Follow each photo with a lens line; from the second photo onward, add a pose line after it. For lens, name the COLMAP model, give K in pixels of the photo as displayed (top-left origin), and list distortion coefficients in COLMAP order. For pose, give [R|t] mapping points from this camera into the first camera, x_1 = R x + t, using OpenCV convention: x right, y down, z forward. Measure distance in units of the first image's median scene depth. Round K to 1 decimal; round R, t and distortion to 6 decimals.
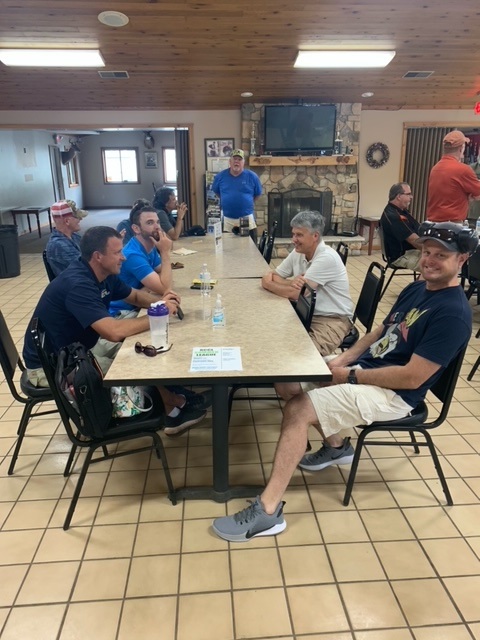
lens RADIAL K [[484.7, 0, 240.0], [0, 484.7, 316.7], [0, 0, 1]] dist [0.004094, 0.005244]
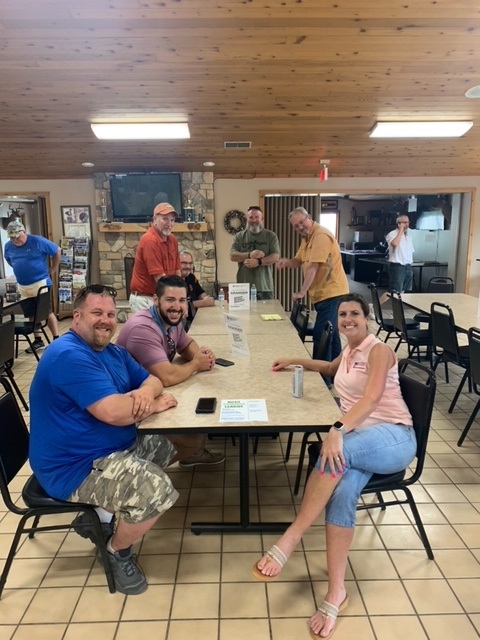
lens RADIAL K [[466.2, 0, 239.4], [0, 466.2, 322.7], [0, 0, 1]] dist [0.002721, -0.012573]
pose [[0.996434, 0.021738, -0.081529, 0.380009], [-0.029654, 0.994825, -0.097178, -0.034188], [0.078994, 0.099250, 0.991922, 0.069465]]
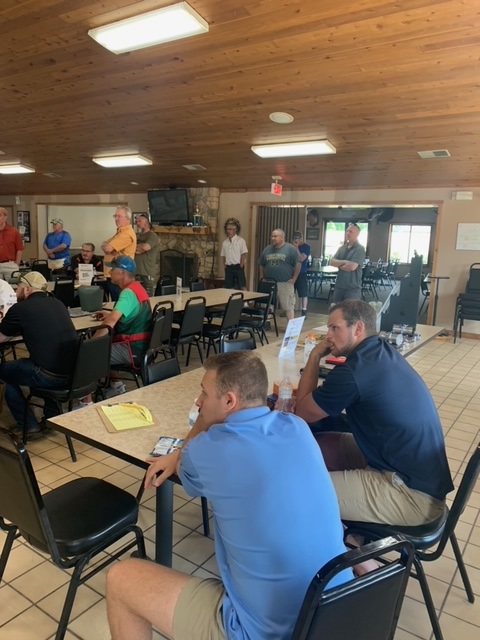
lens RADIAL K [[484.7, 0, 236.3], [0, 484.7, 321.5], [0, 0, 1]] dist [0.004094, 0.005244]
pose [[0.769030, 0.155110, -0.620108, 1.093655], [-0.236119, 0.970432, -0.050086, -0.049635], [0.594004, 0.184937, 0.782916, 0.106075]]
